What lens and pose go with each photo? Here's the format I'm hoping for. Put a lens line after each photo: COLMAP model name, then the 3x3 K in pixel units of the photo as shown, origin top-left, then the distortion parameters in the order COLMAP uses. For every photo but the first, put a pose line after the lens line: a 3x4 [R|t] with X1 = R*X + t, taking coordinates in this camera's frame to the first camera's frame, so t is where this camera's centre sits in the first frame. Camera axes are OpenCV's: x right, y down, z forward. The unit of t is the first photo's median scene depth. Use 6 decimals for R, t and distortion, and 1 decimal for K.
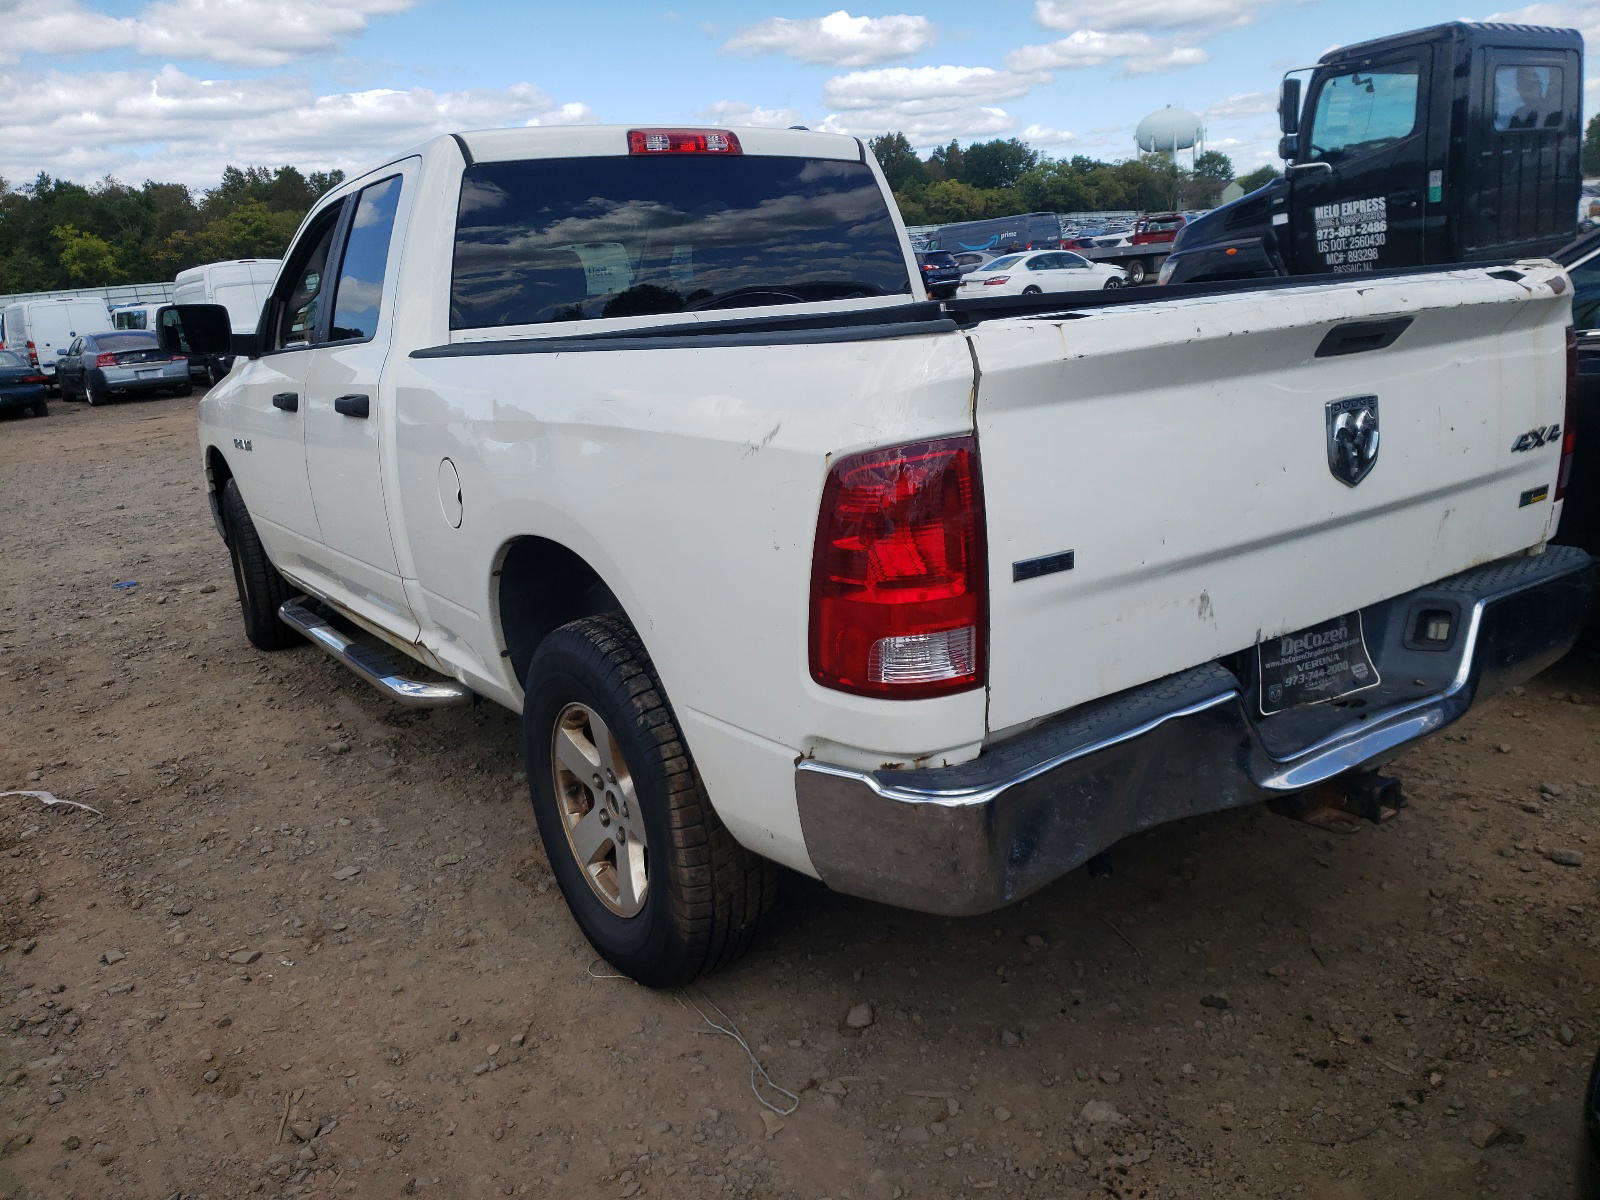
lens RADIAL K [[1226.7, 0, 809.6], [0, 1226.7, 601.6], [0, 0, 1]] dist [0.035378, 0.002027]
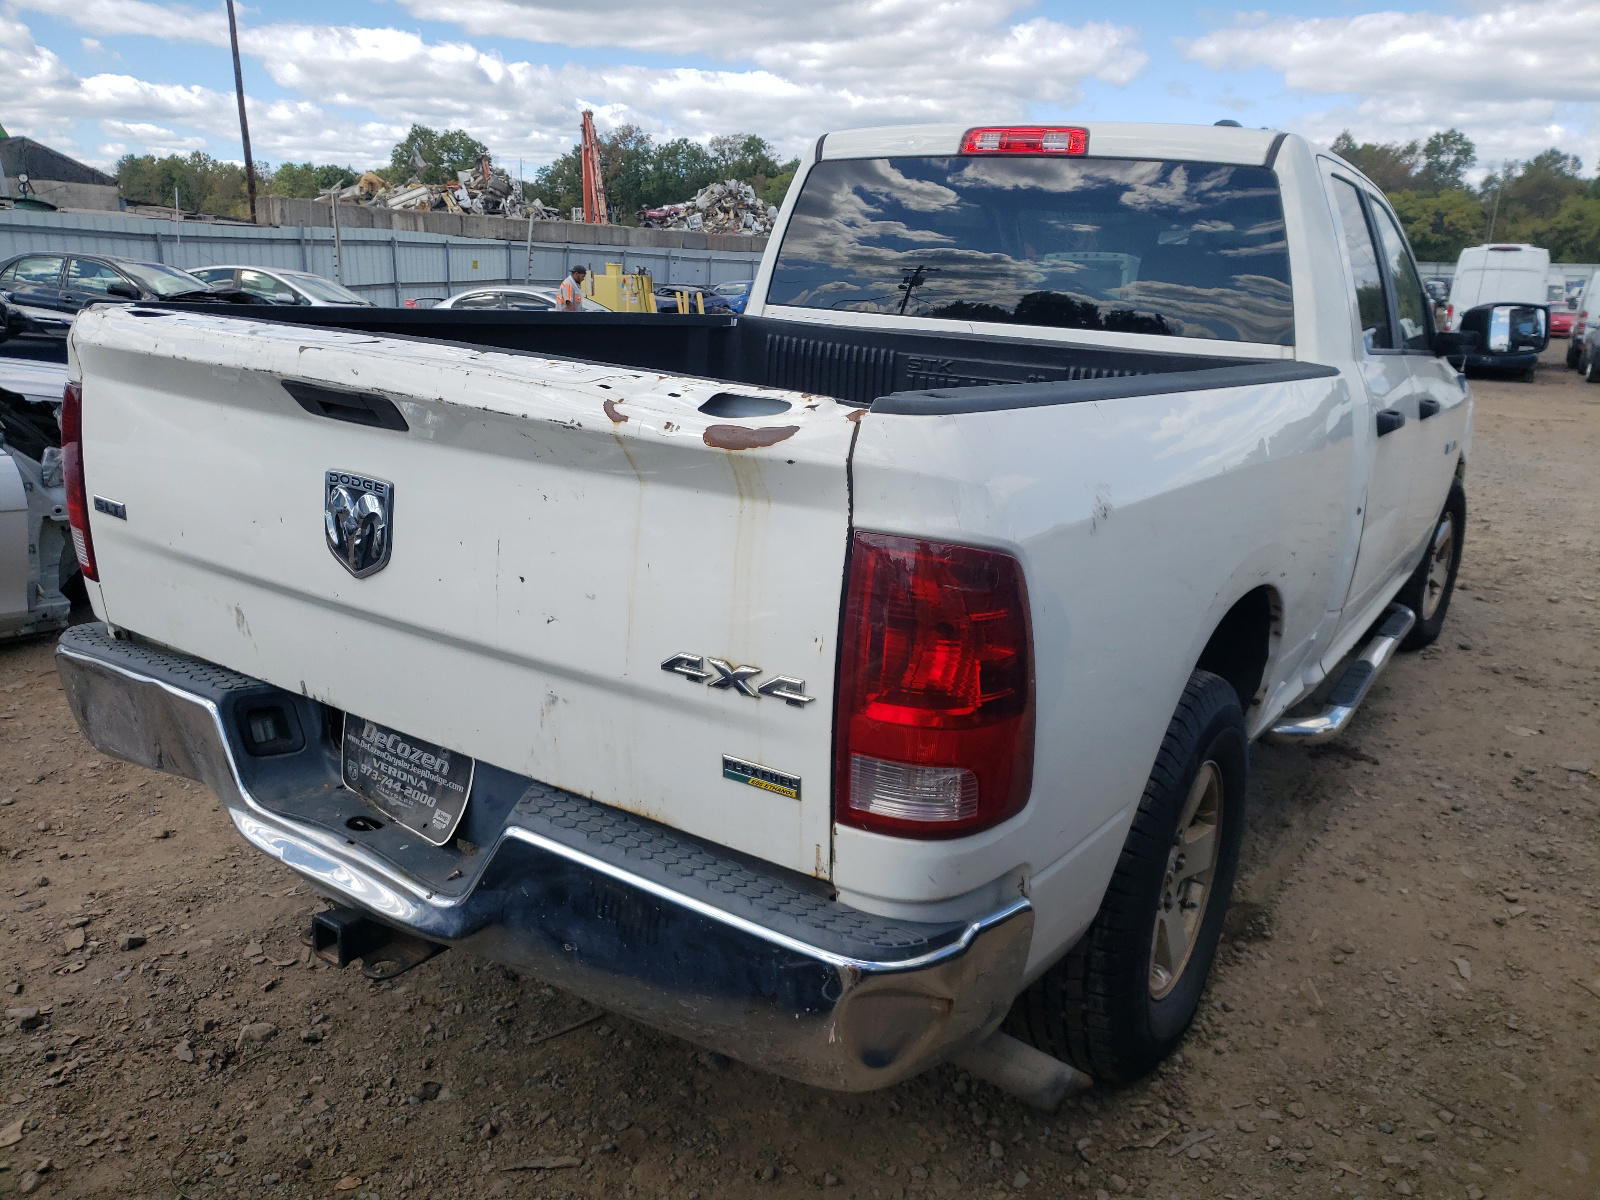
lens RADIAL K [[1226.7, 0, 808.8], [0, 1226.7, 598.2], [0, 0, 1]] dist [0.035378, 0.002027]
pose [[0.365338, 0.332698, -0.869391, 1.246286], [-0.311078, 0.923892, 0.222832, -0.351745], [0.877359, 0.189040, 0.441028, 0.861097]]
